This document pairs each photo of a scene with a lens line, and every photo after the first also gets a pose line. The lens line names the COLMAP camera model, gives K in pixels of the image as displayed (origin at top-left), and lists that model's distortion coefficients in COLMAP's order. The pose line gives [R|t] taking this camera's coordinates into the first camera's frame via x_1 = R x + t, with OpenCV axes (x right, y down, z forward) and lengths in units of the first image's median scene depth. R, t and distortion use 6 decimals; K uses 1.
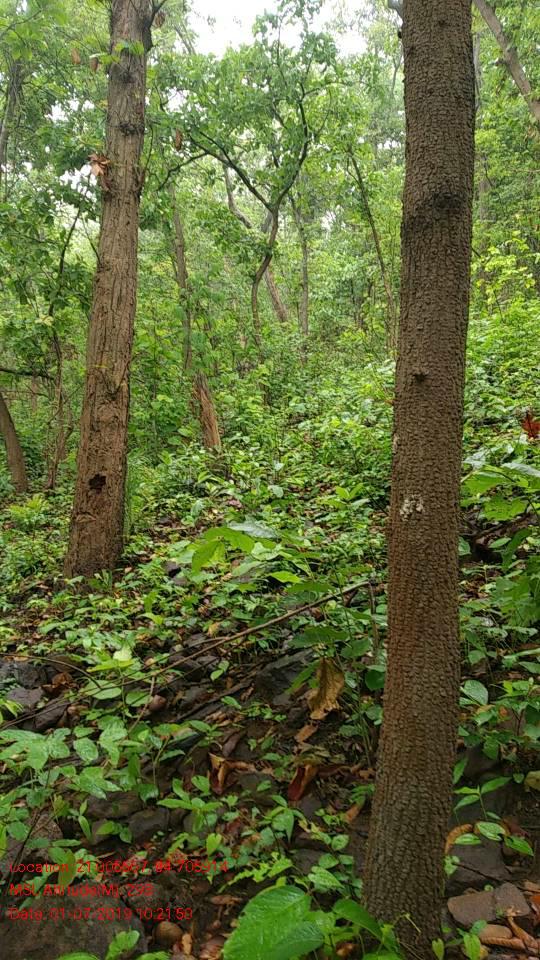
lens RADIAL K [[734.5, 0, 270.0], [0, 734.5, 480.0], [0, 0, 1]] dist [0.007406, -0.004954]
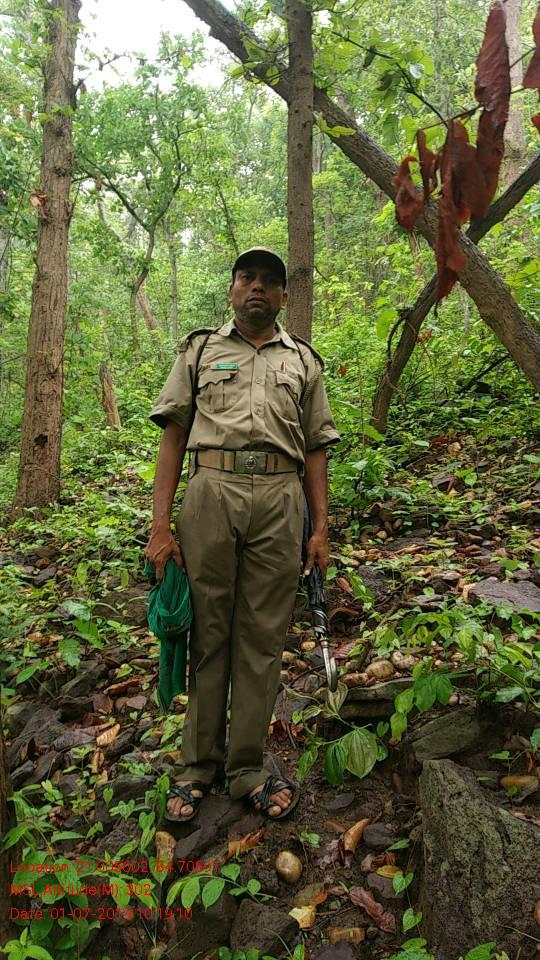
lens RADIAL K [[734.5, 0, 270.0], [0, 734.5, 480.0], [0, 0, 1]] dist [0.007406, -0.004954]
pose [[0.980559, -0.000129, 0.196224, -0.041964], [0.003402, 0.999861, -0.016345, 0.044277], [-0.196194, 0.016695, 0.980423, -0.166277]]
